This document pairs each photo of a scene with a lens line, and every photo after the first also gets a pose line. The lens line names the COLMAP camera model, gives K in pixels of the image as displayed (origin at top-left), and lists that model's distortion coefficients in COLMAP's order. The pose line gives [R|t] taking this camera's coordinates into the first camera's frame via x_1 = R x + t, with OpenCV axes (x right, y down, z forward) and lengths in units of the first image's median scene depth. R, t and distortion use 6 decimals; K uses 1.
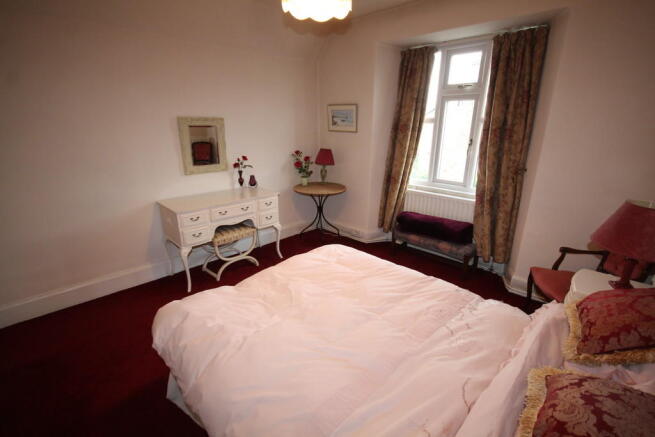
lens RADIAL K [[297.3, 0, 327.5], [0, 297.3, 218.5], [0, 0, 1]] dist [-0.000947, -0.000059]
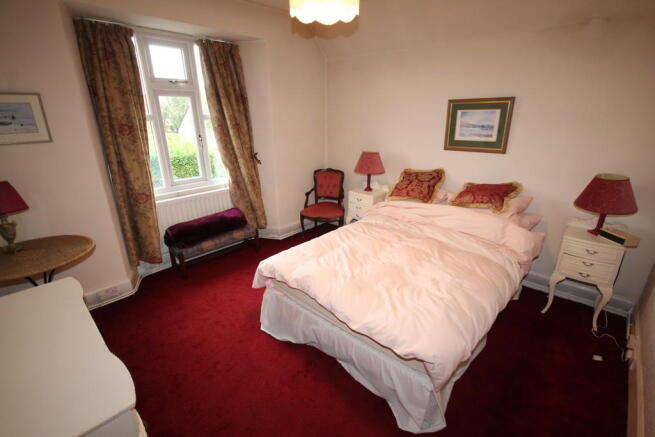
lens RADIAL K [[308.4, 0, 327.5], [0, 308.4, 218.5], [0, 0, 1]] dist [-0.001665, -0.000295]
pose [[-0.019969, -0.341590, 0.939637, -0.623297], [0.306174, 0.892582, 0.330991, -0.220976], [-0.951766, 0.294302, 0.086762, 0.552573]]
